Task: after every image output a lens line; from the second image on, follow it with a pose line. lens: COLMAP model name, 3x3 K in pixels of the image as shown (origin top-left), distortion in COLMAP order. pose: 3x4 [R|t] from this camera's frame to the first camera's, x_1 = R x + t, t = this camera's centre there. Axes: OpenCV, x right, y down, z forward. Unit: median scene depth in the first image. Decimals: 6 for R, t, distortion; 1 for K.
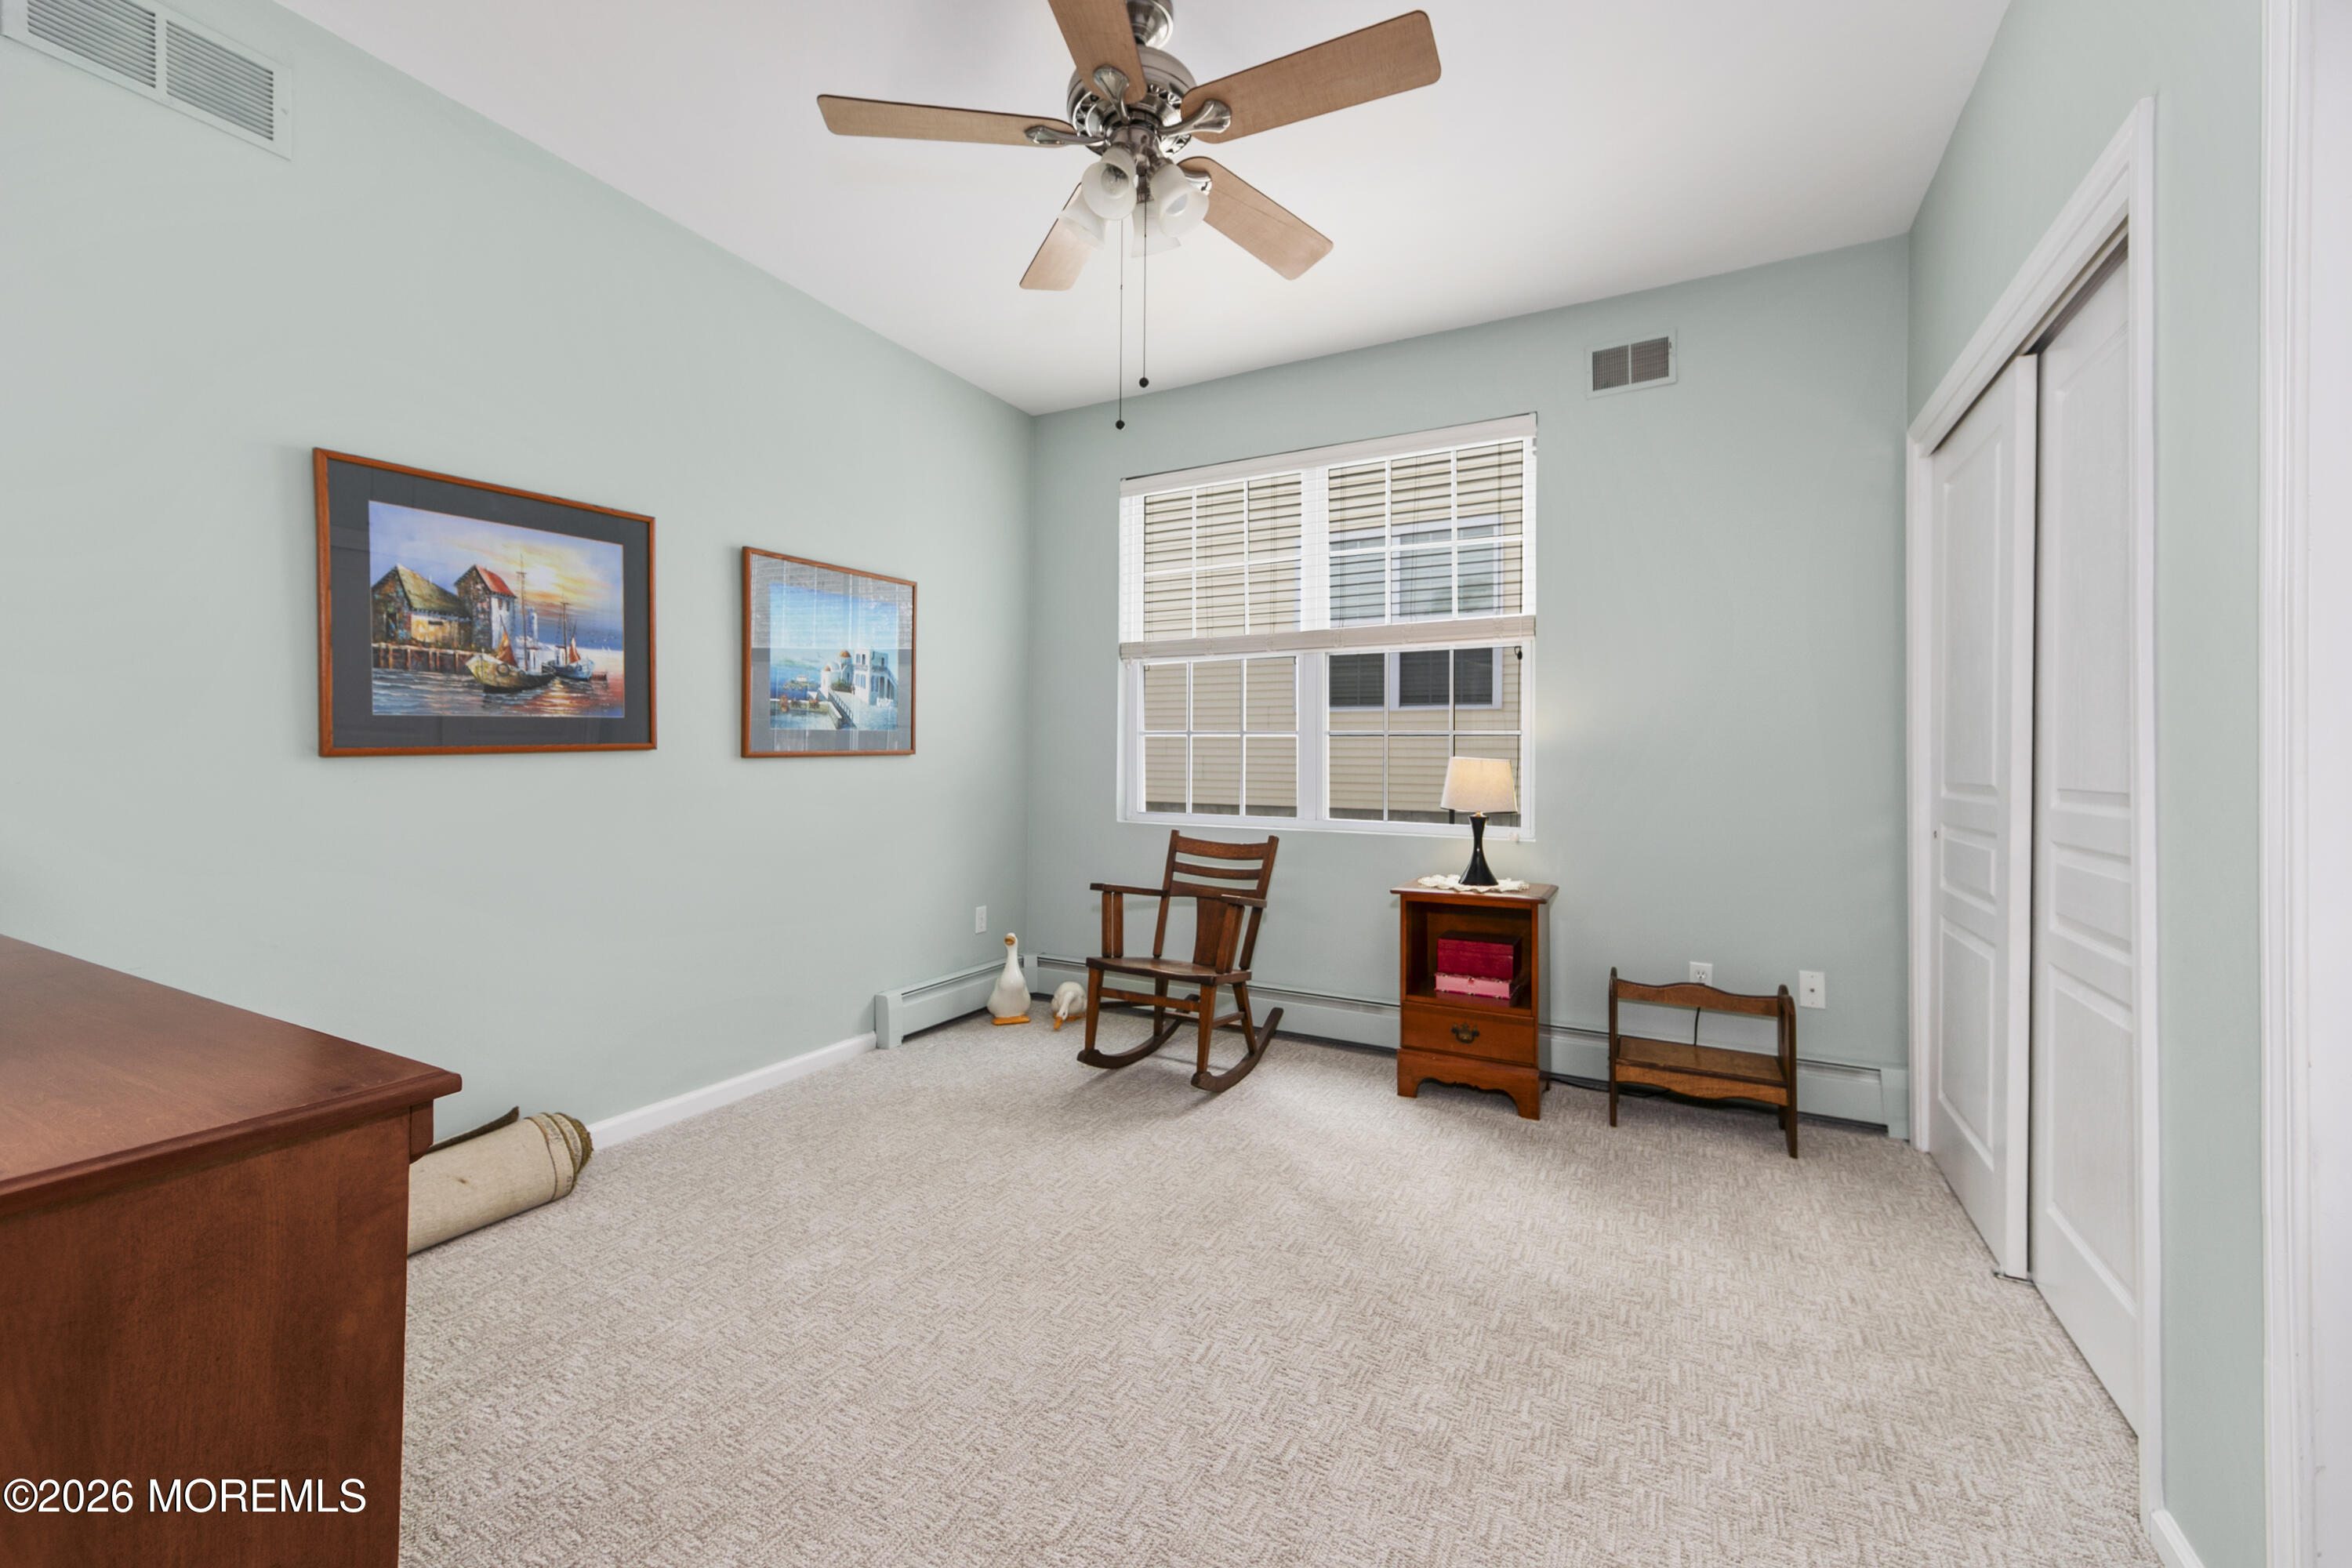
lens RADIAL K [[923.9, 0, 1128.5], [0, 923.9, 752.9], [0, 0, 1]] dist [-0.003382, -0.000266]
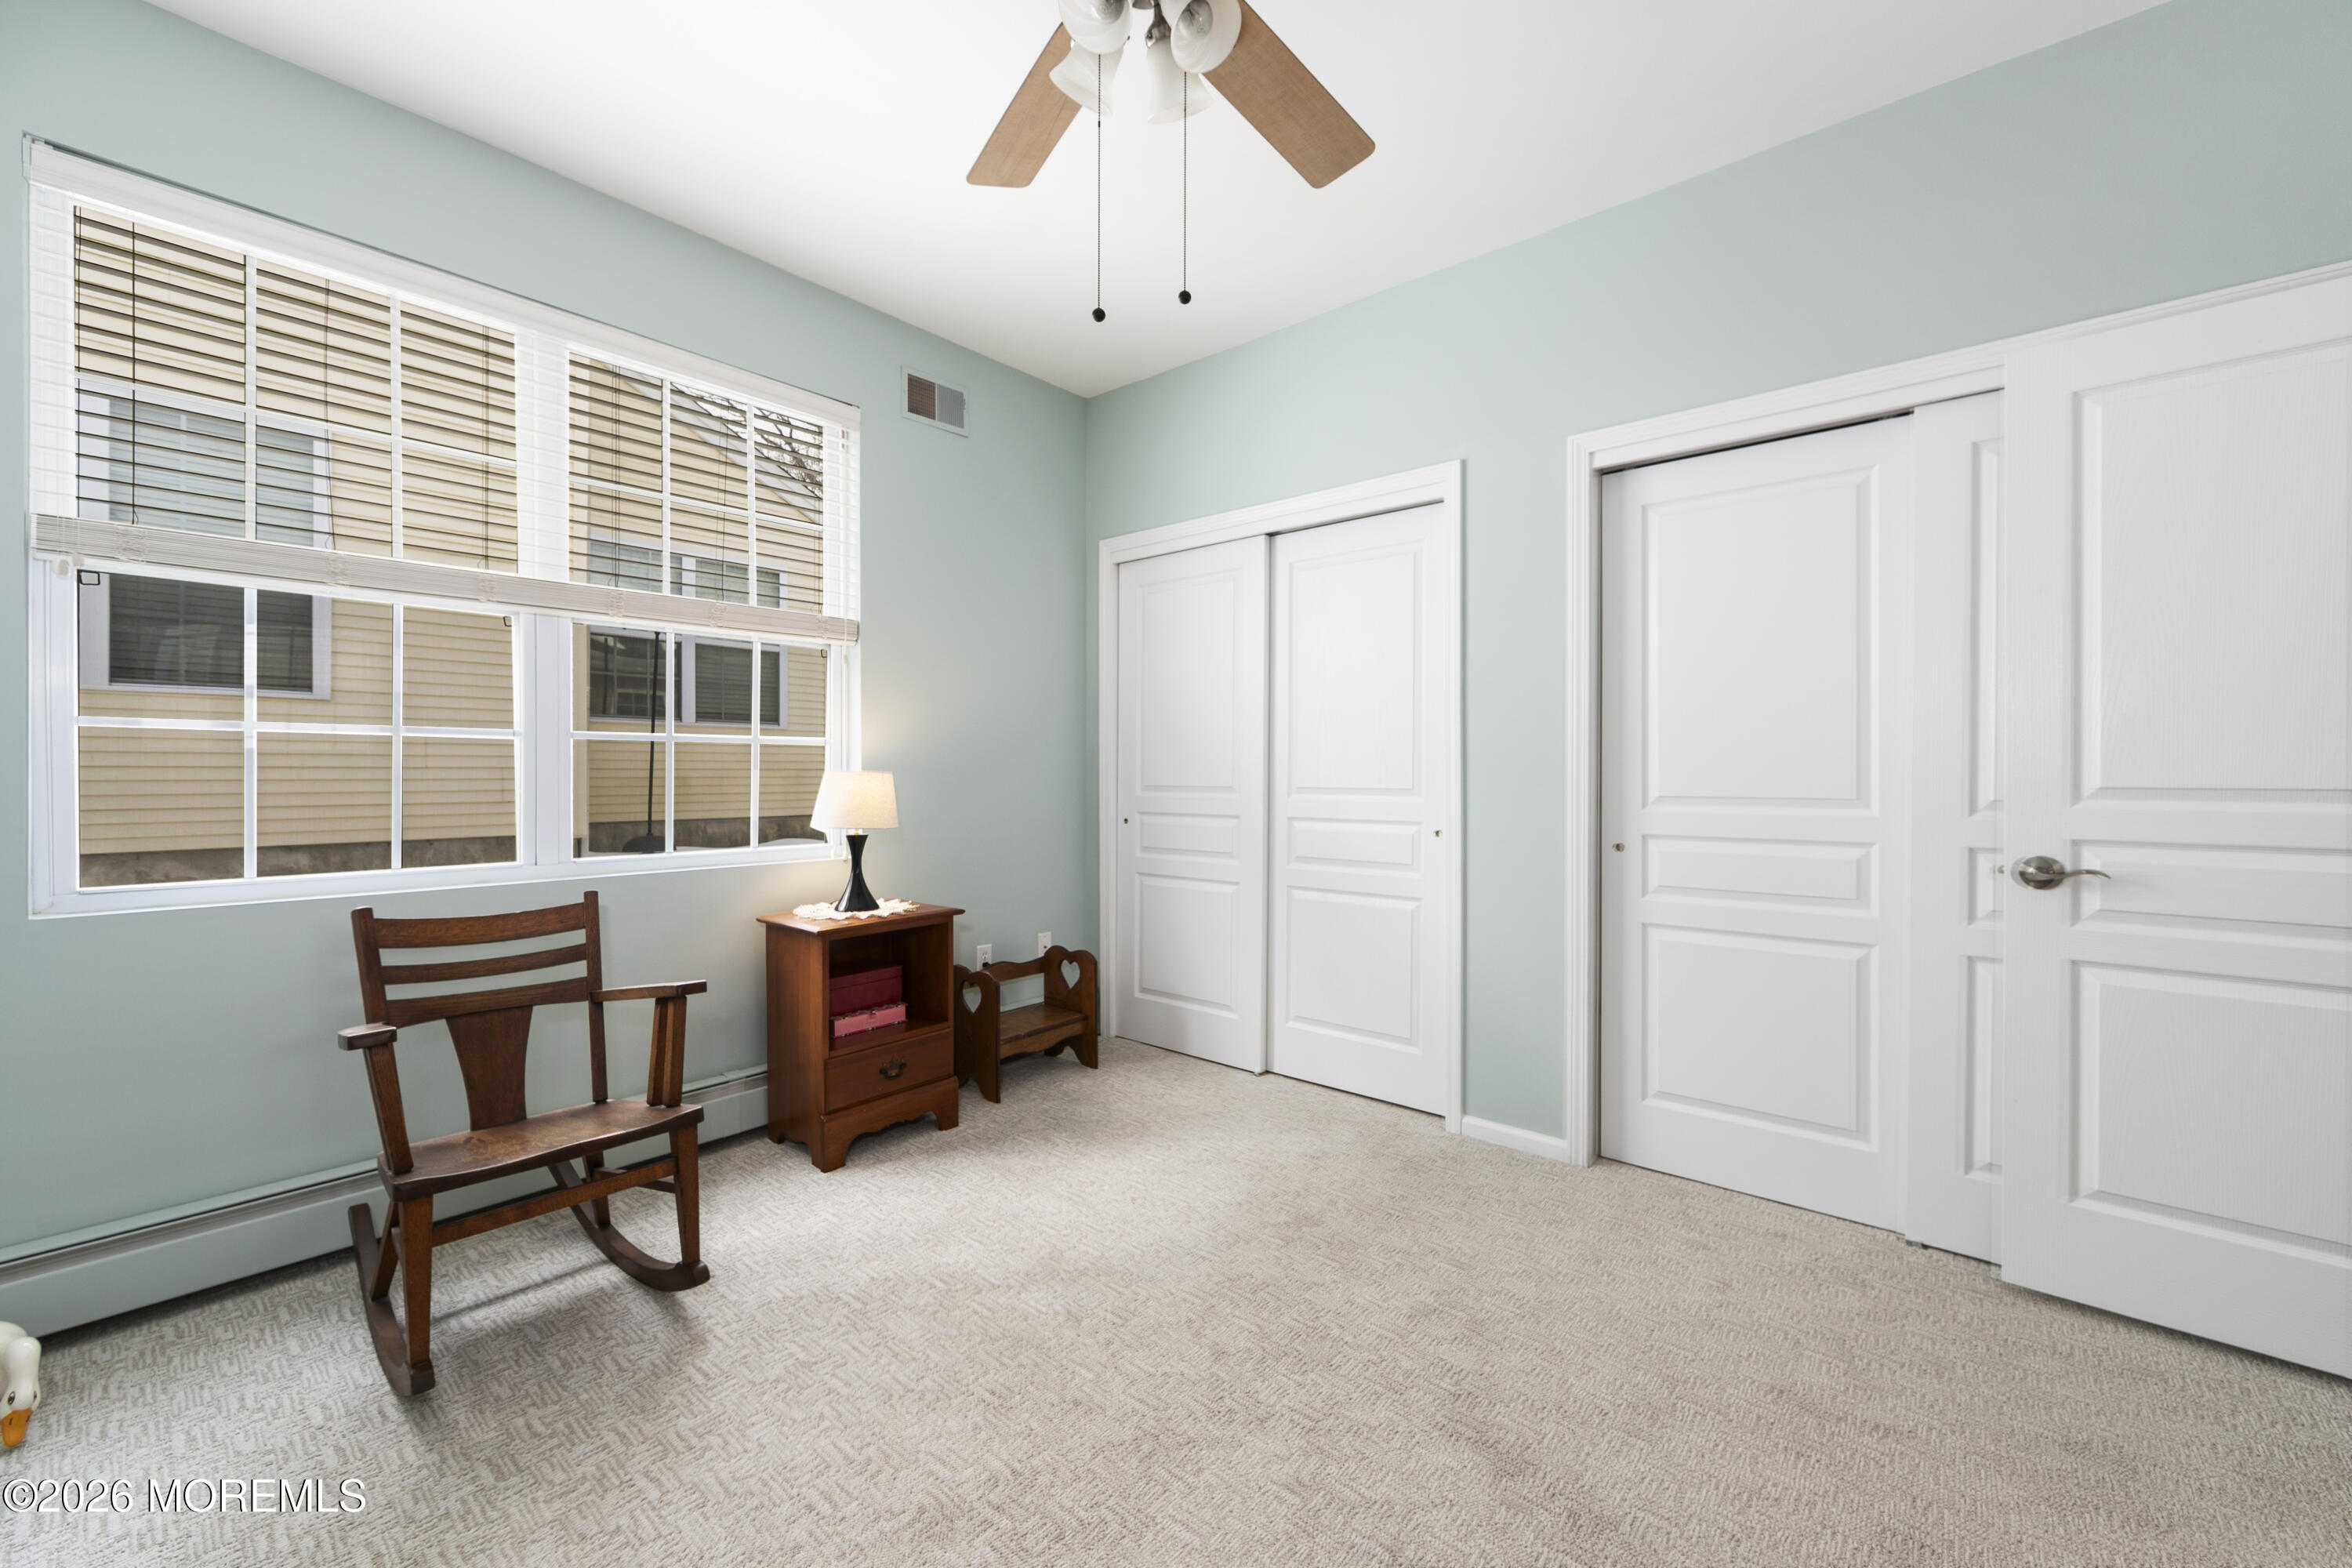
lens RADIAL K [[923.9, 0, 1182.4], [0, 923.9, 781.2], [0, 0, 1]] dist [-0.003382, -0.000266]
pose [[0.176037, -0.017300, 0.984232, -0.468357], [-0.007411, 0.999794, 0.018899, -0.004651], [-0.984356, -0.010621, 0.175872, 0.528988]]
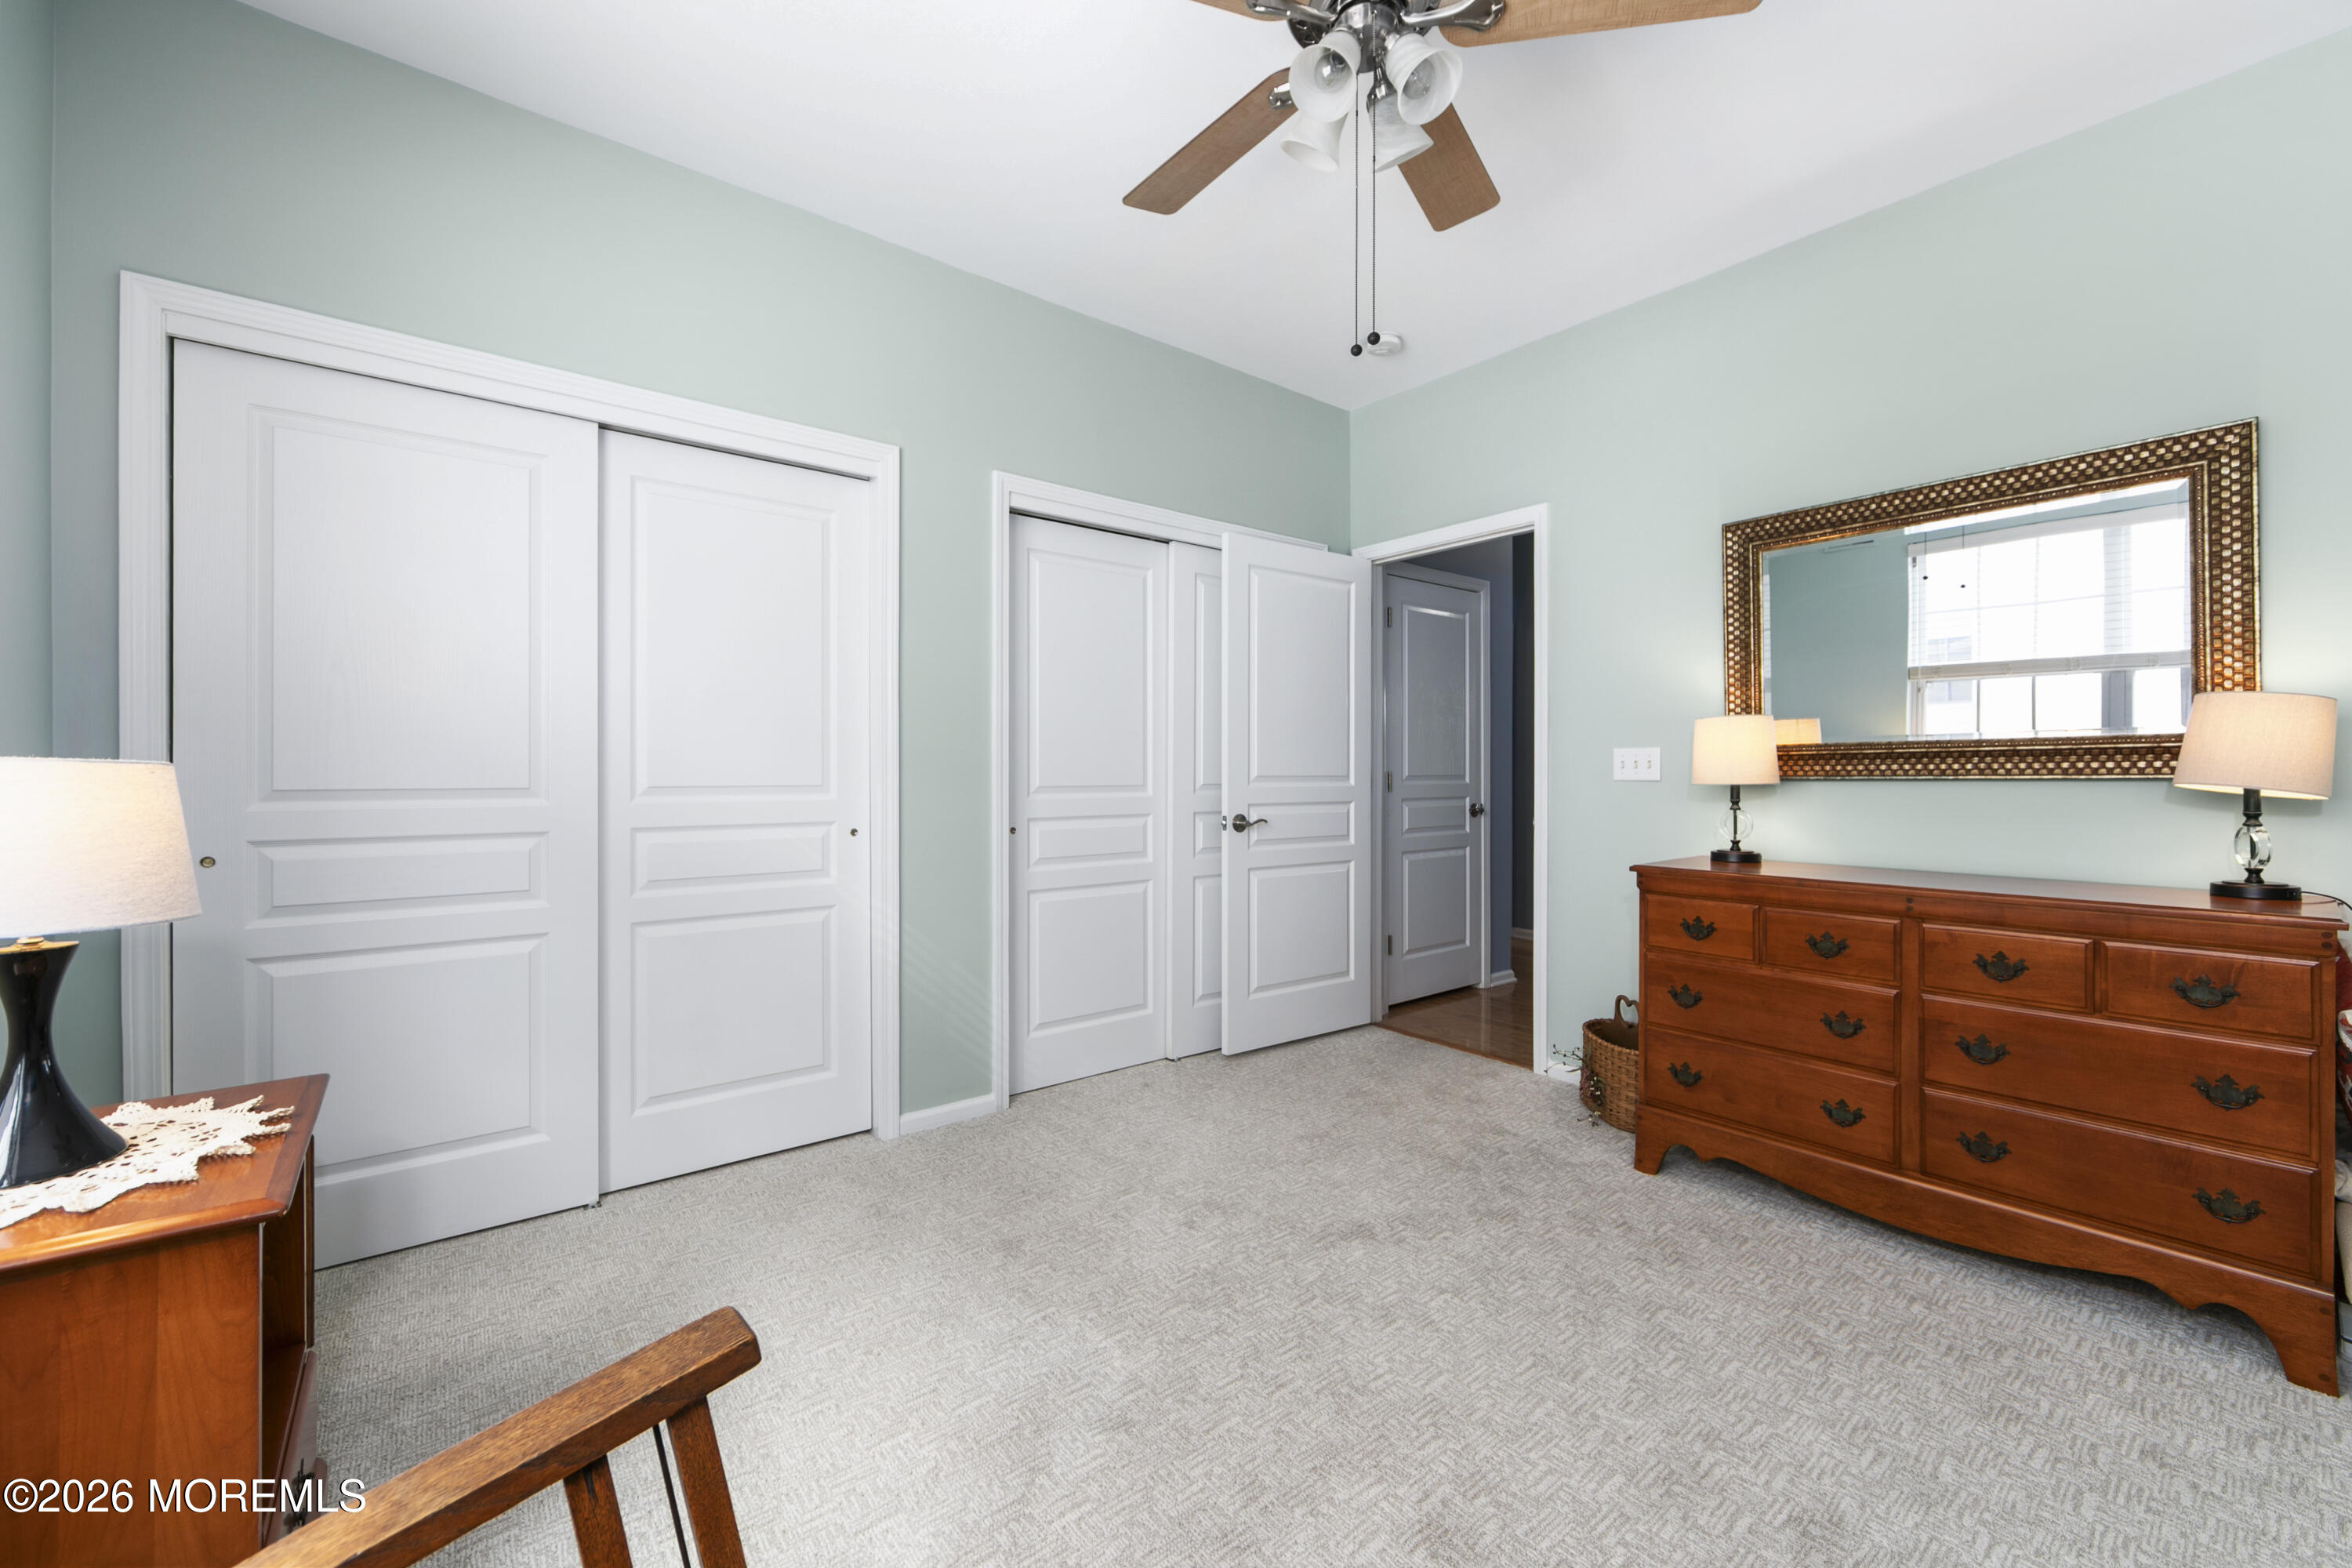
lens RADIAL K [[923.9, 0, 1188.9], [0, 923.9, 774.0], [0, 0, 1]] dist [-0.003382, -0.000266]
pose [[-0.934572, -0.018203, 0.355308, -0.099828], [-0.017704, 0.999832, 0.004657, -0.000746], [-0.355333, -0.001938, -0.934738, 1.155529]]
